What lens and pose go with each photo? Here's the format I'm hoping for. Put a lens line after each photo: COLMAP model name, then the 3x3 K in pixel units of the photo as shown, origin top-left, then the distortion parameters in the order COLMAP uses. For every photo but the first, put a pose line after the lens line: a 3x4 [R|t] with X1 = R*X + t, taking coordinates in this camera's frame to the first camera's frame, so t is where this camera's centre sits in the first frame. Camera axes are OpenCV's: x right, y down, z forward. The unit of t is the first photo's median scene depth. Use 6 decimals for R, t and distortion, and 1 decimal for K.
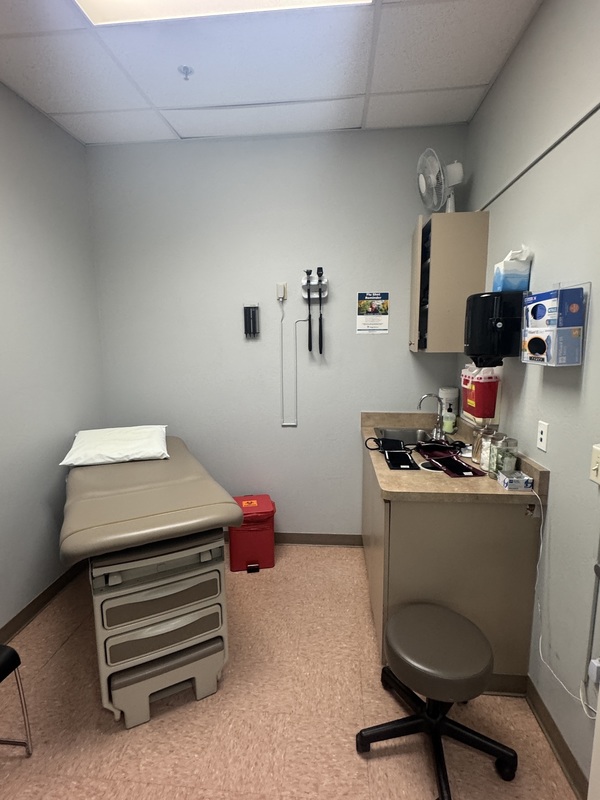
lens RADIAL K [[400.6, 0, 299.7], [0, 400.6, 399.6], [0, 0, 1]] dist [0.001369, -0.001144]
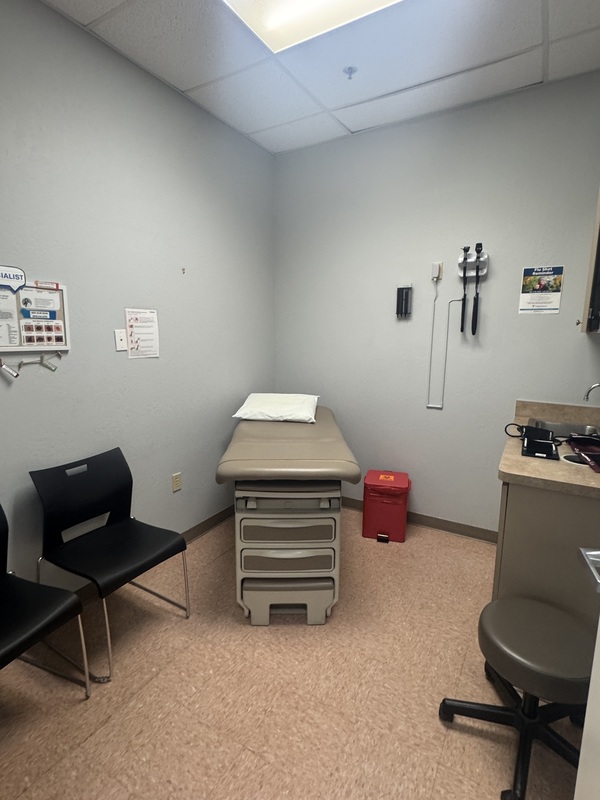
lens RADIAL K [[400.6, 0, 301.3], [0, 400.6, 398.8], [0, 0, 1]] dist [0.001369, -0.001144]
pose [[0.900369, 0.088403, -0.426053, 0.145255], [-0.080386, 0.996084, 0.036802, 0.049086], [0.427638, 0.001113, 0.903949, -0.052601]]
